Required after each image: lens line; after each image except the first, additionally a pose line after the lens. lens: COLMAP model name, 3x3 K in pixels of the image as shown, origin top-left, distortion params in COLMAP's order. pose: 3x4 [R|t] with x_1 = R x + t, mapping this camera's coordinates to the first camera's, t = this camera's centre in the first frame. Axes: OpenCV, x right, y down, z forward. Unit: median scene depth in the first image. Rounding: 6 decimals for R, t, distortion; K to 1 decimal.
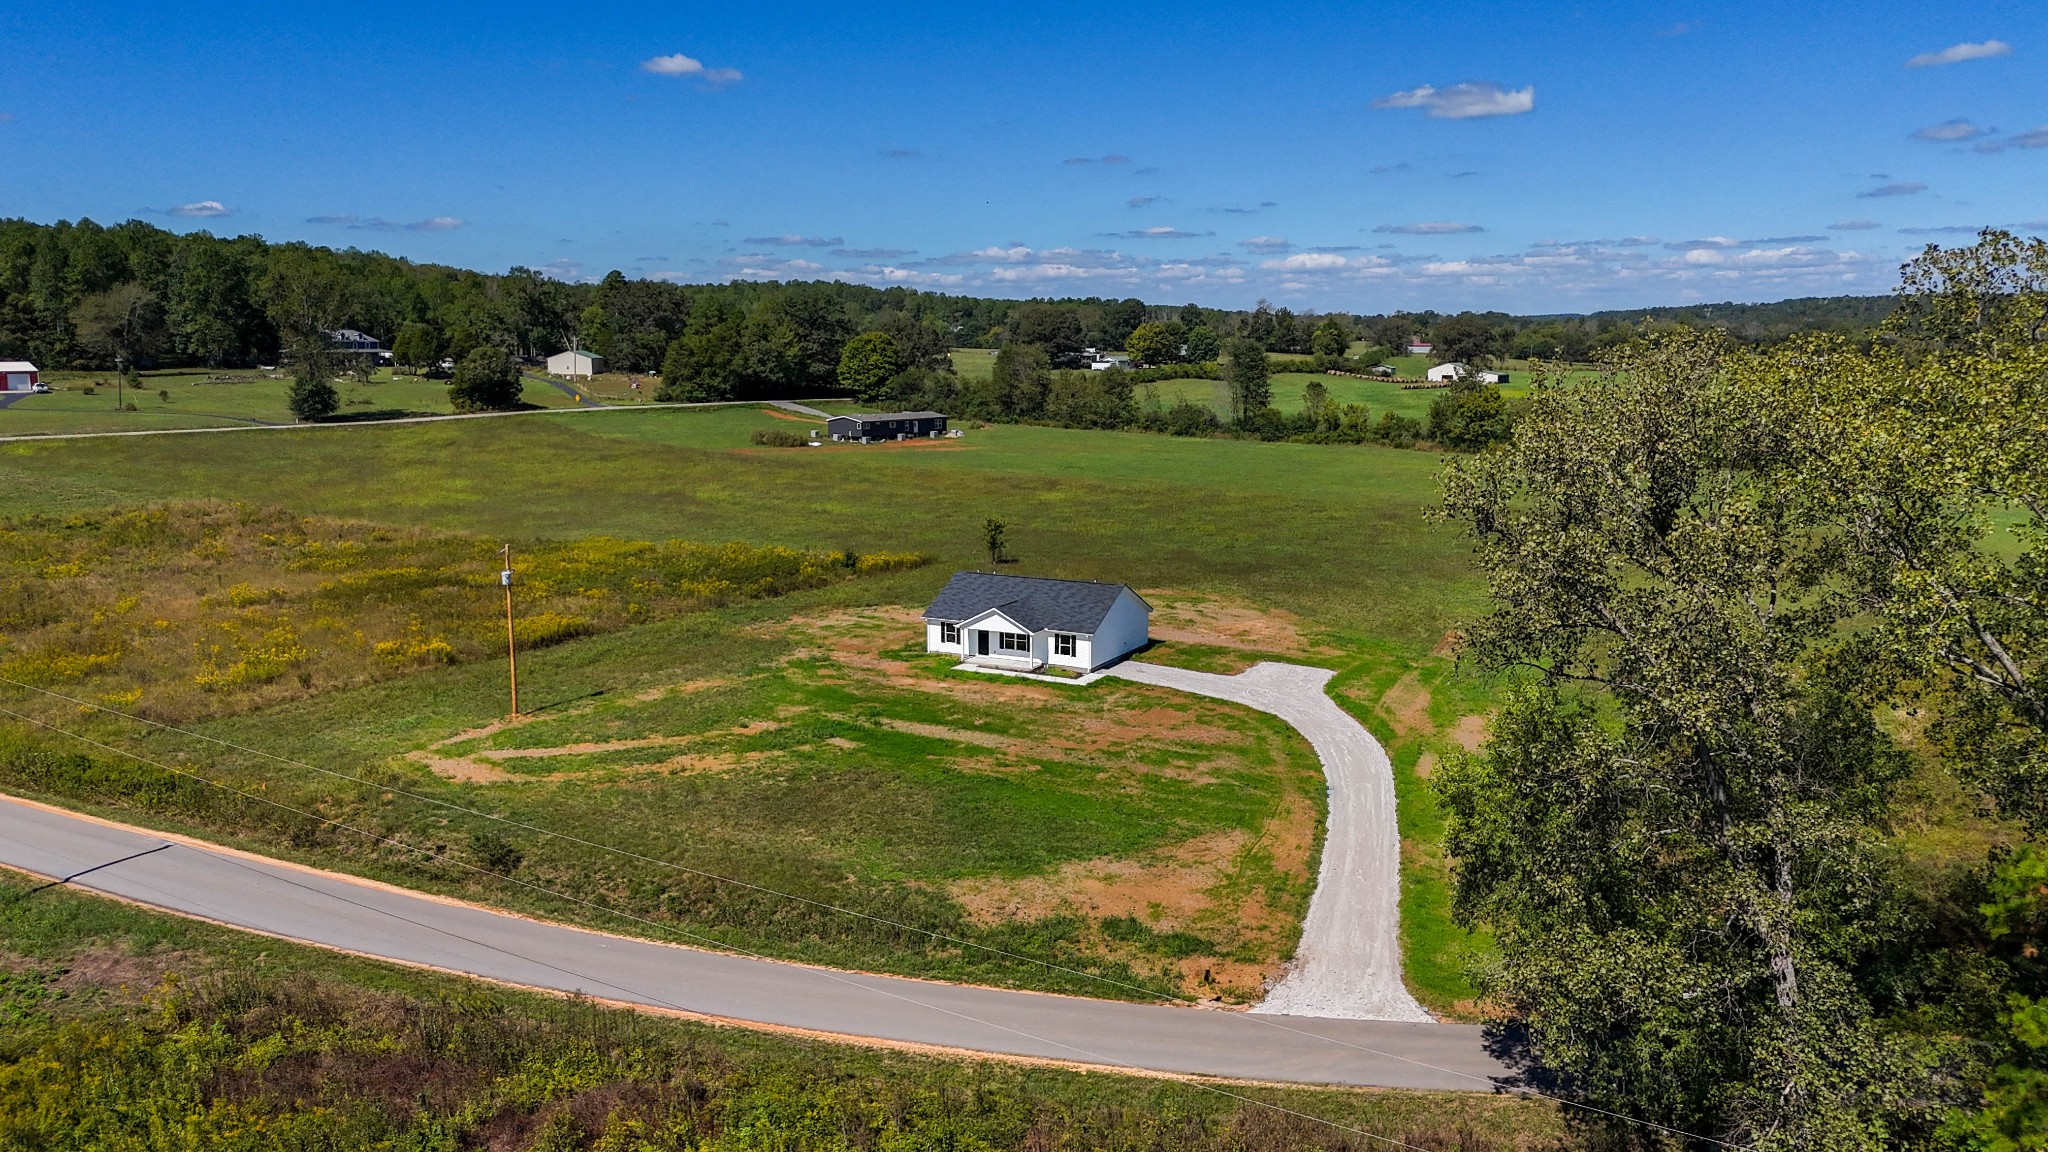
lens RADIAL K [[1504.2, 0, 1024.0], [0, 1504.2, 576.0], [0, 0, 1]] dist [0.073809, -0.069739]
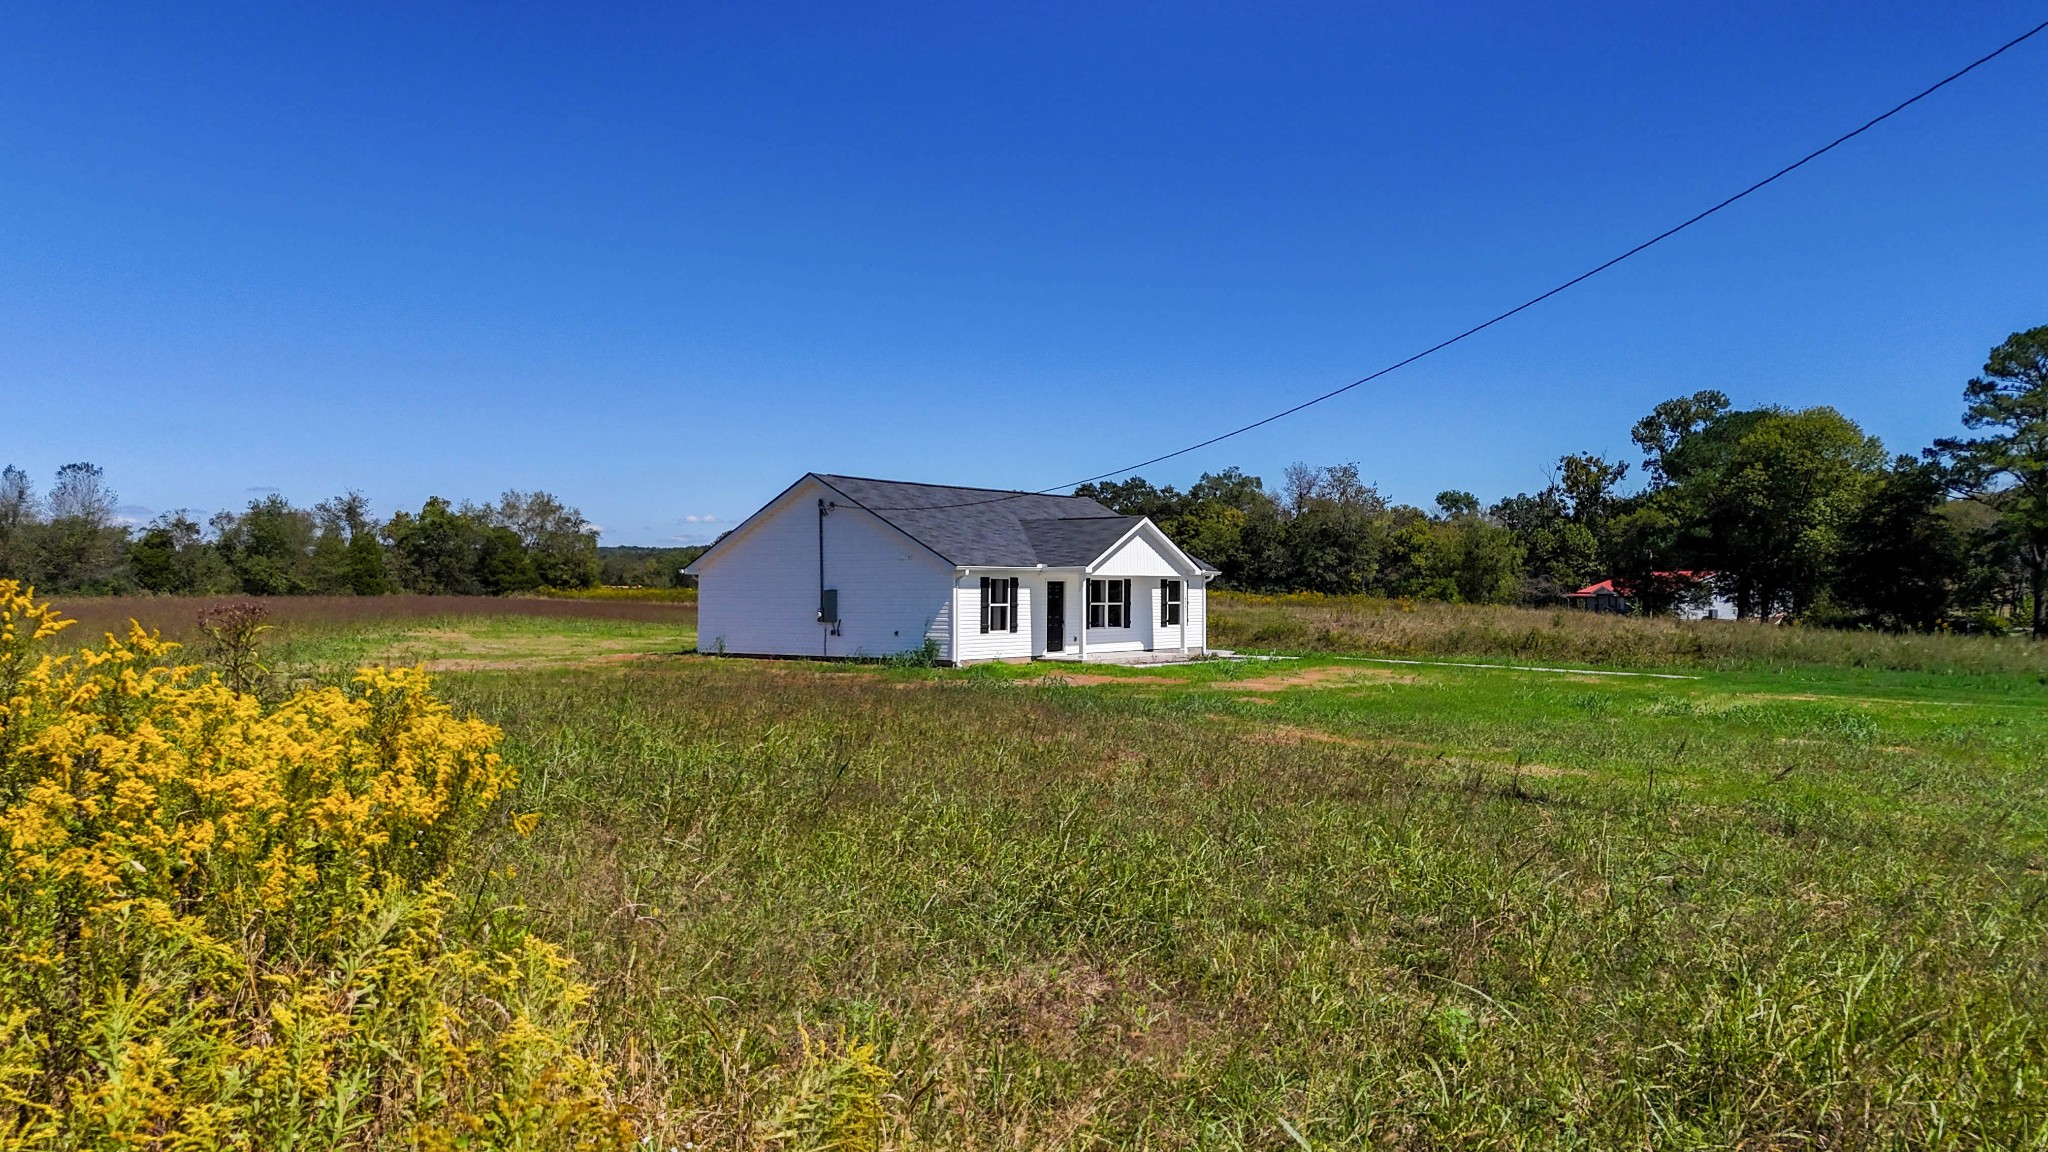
lens RADIAL K [[1504.2, 0, 1024.0], [0, 1504.2, 576.0], [0, 0, 1]] dist [0.073809, -0.069739]
pose [[0.160487, 0.008427, 0.987002, -0.144932], [0.154941, 0.987351, -0.033623, 0.015144], [-0.974801, 0.158323, 0.157151, 0.317357]]
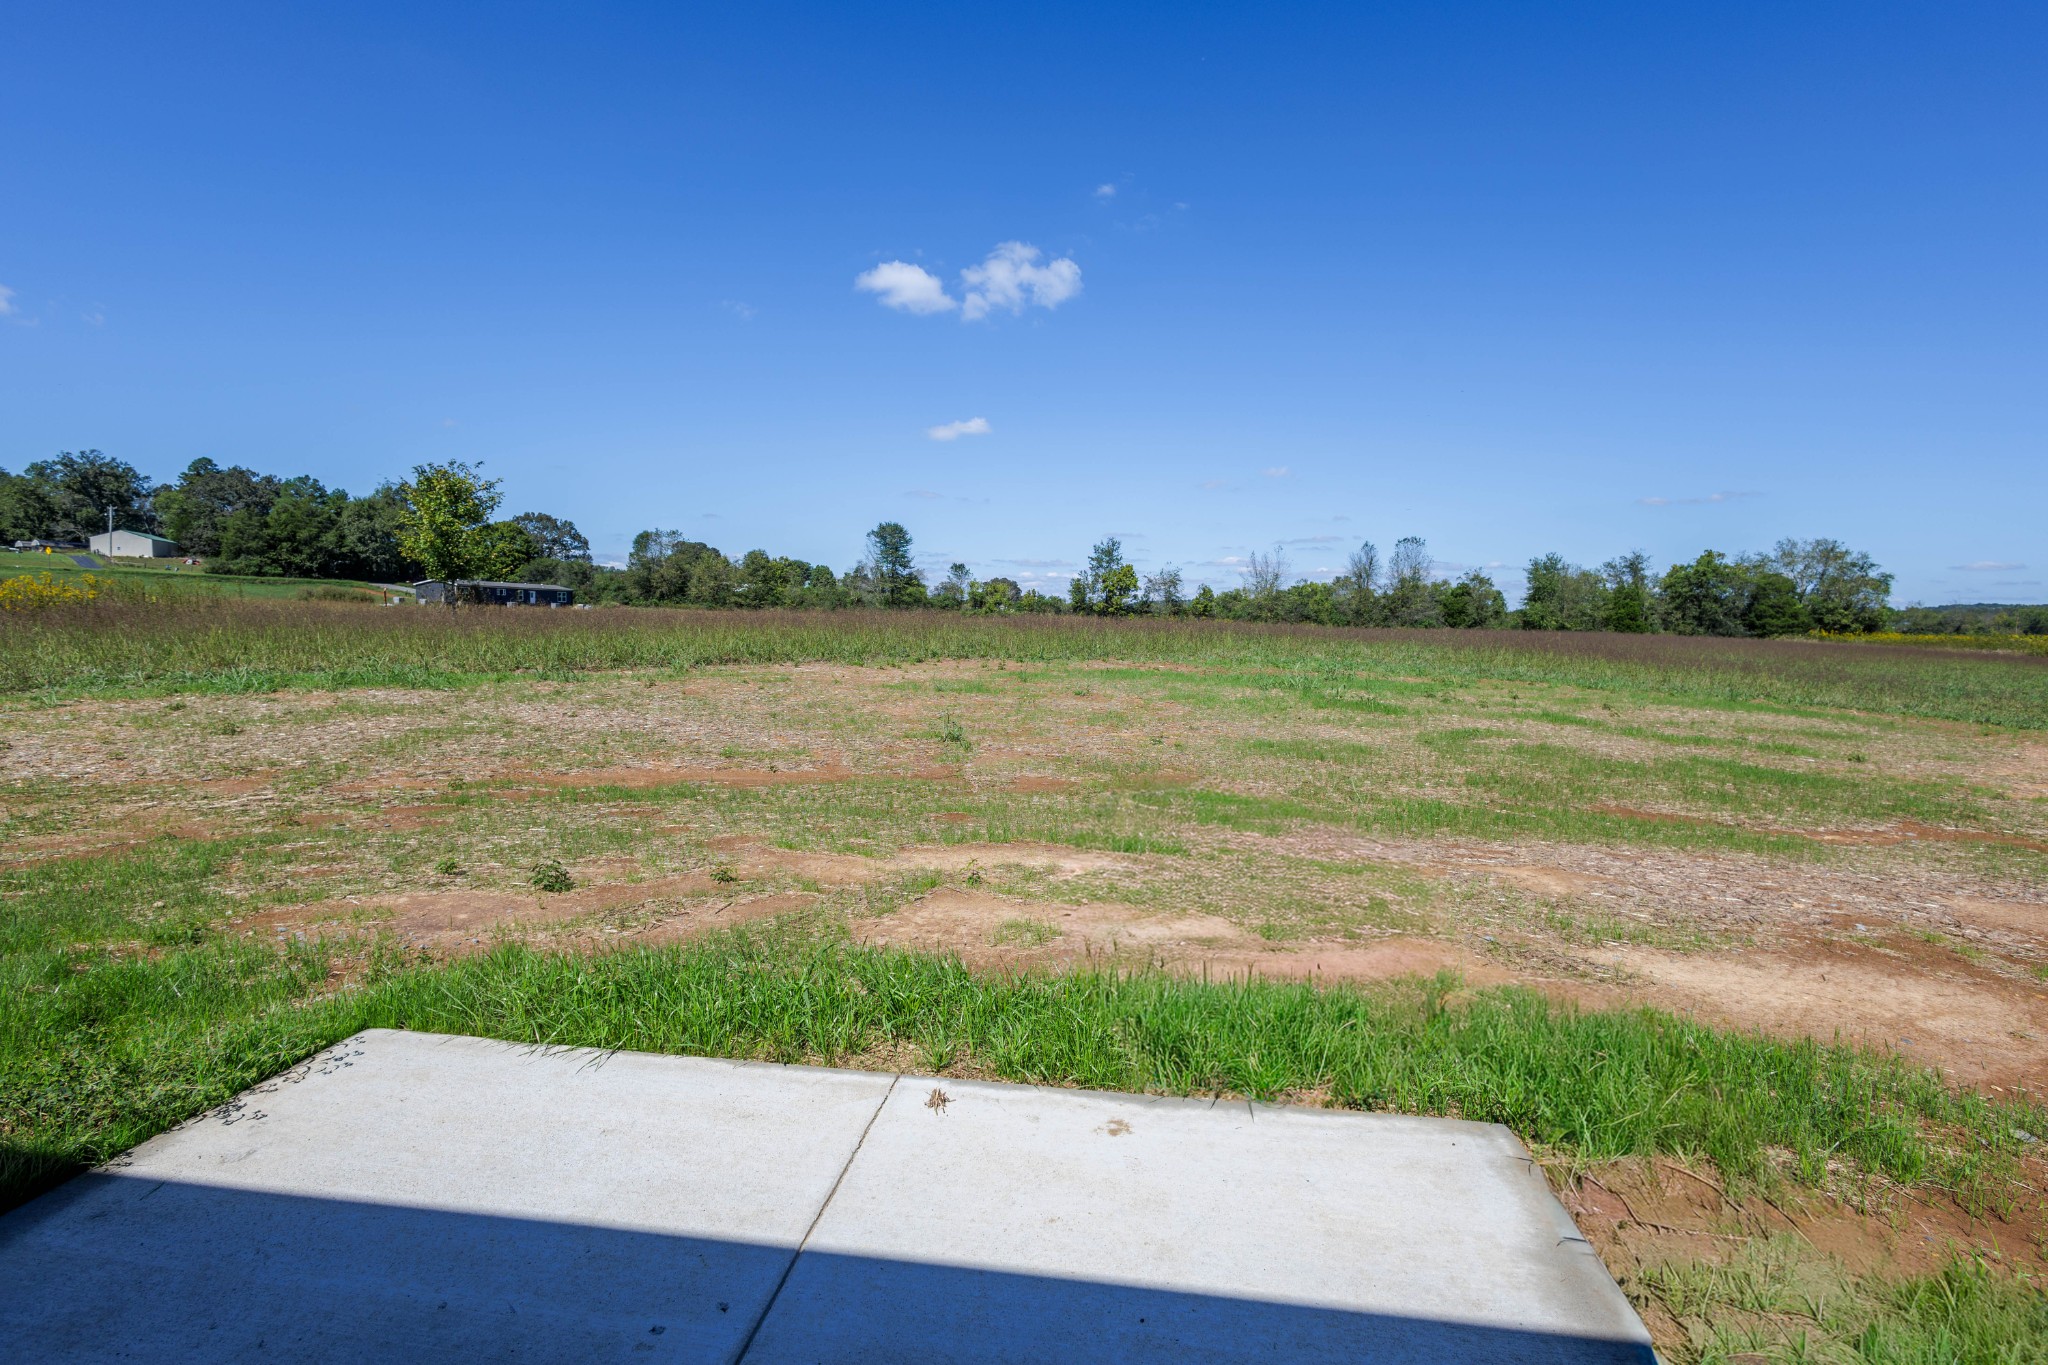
lens RADIAL K [[929.6, 0, 1027.7], [0, 929.6, 682.0], [0, 0, 1]] dist [0.006949, -0.001276]
pose [[0.937291, -0.004815, 0.348514, 0.011335], [0.037068, 0.995611, -0.085936, 0.010247], [-0.346571, 0.093465, 0.933356, 0.365531]]
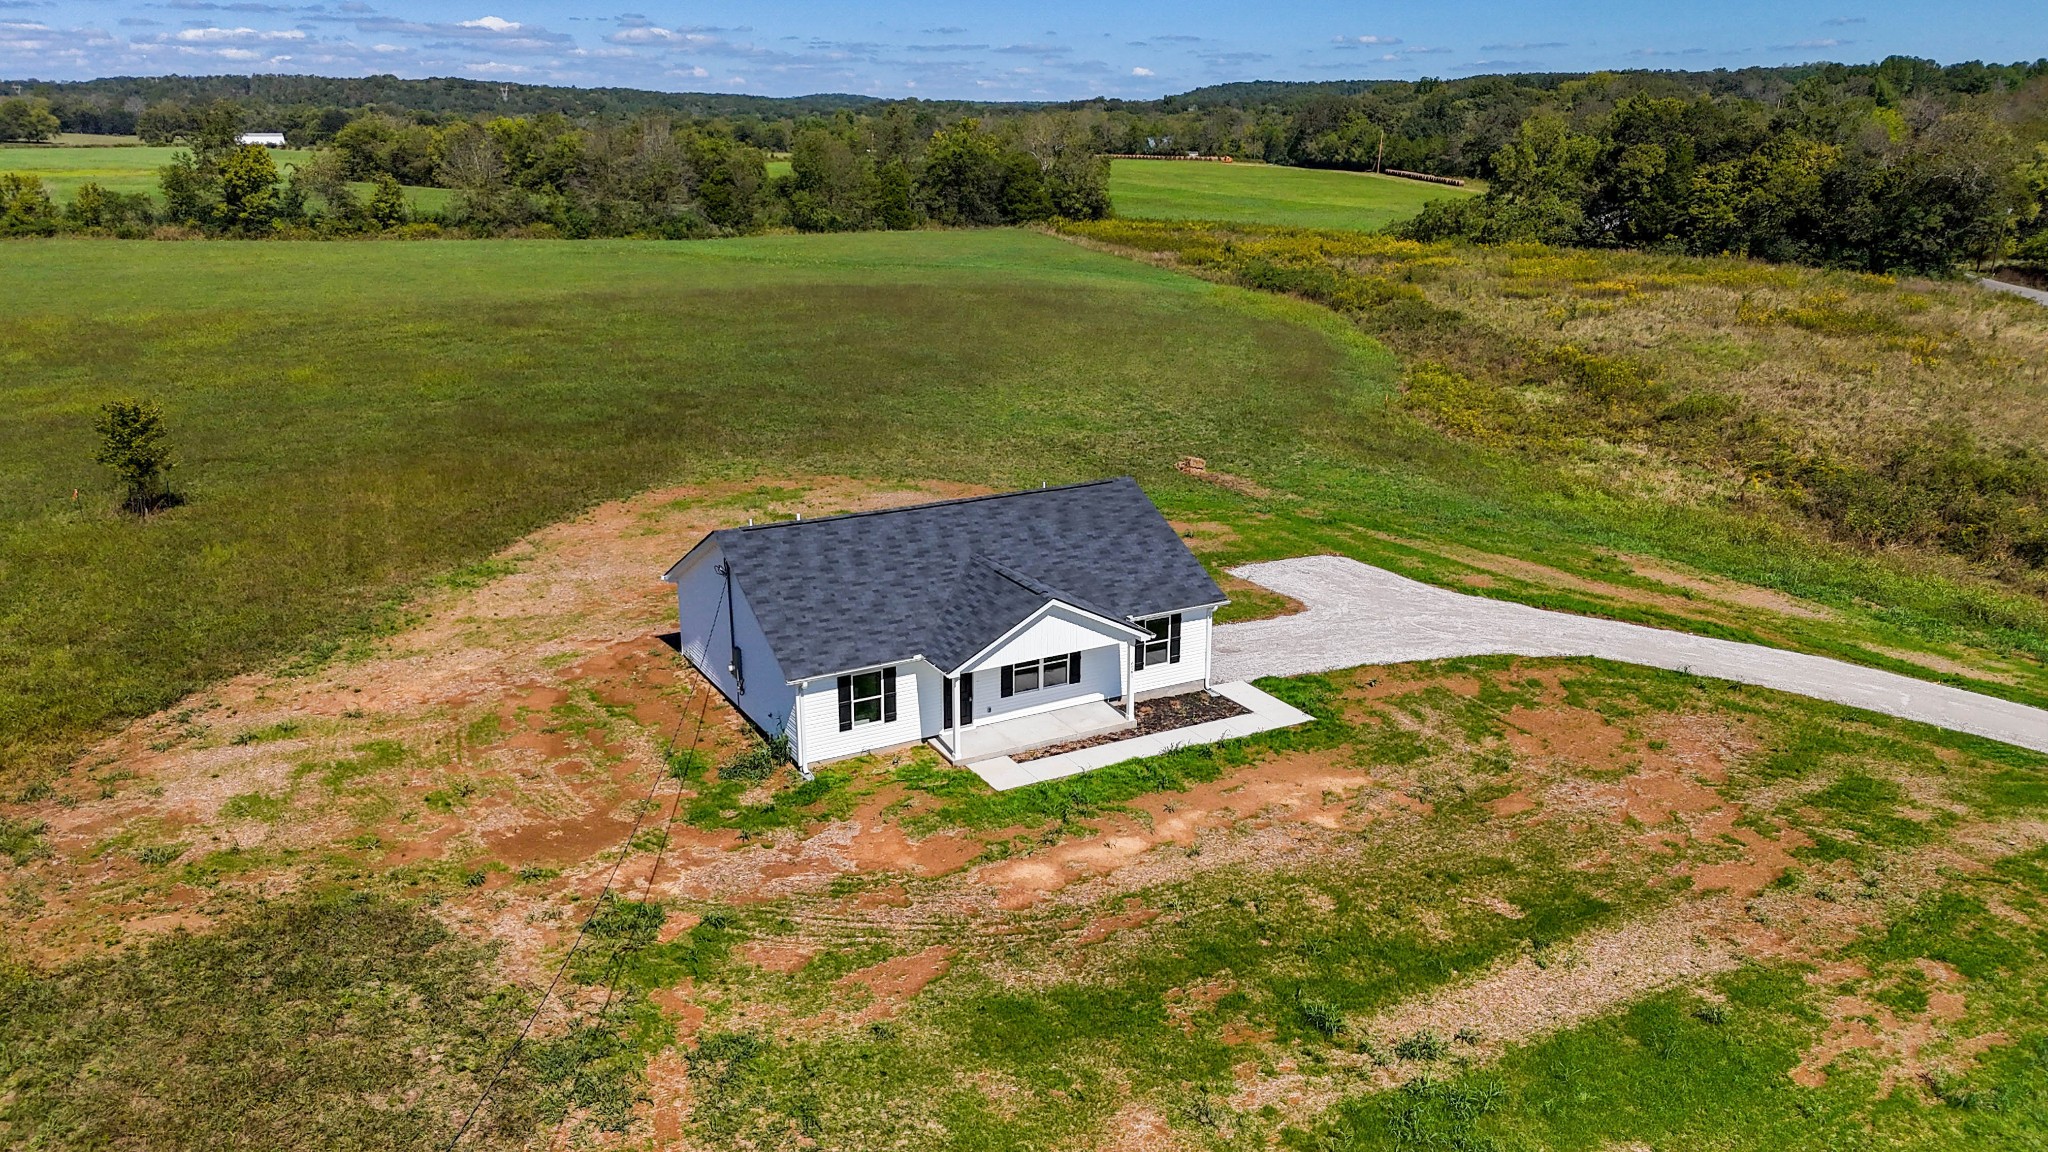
lens RADIAL K [[1504.2, 0, 1024.0], [0, 1504.2, 576.0], [0, 0, 1]] dist [0.073809, -0.069739]
pose [[0.541824, -0.242124, 0.804862, -0.107063], [0.134055, 0.970244, 0.201631, -0.020269], [-0.829732, -0.001353, 0.558160, 0.260324]]
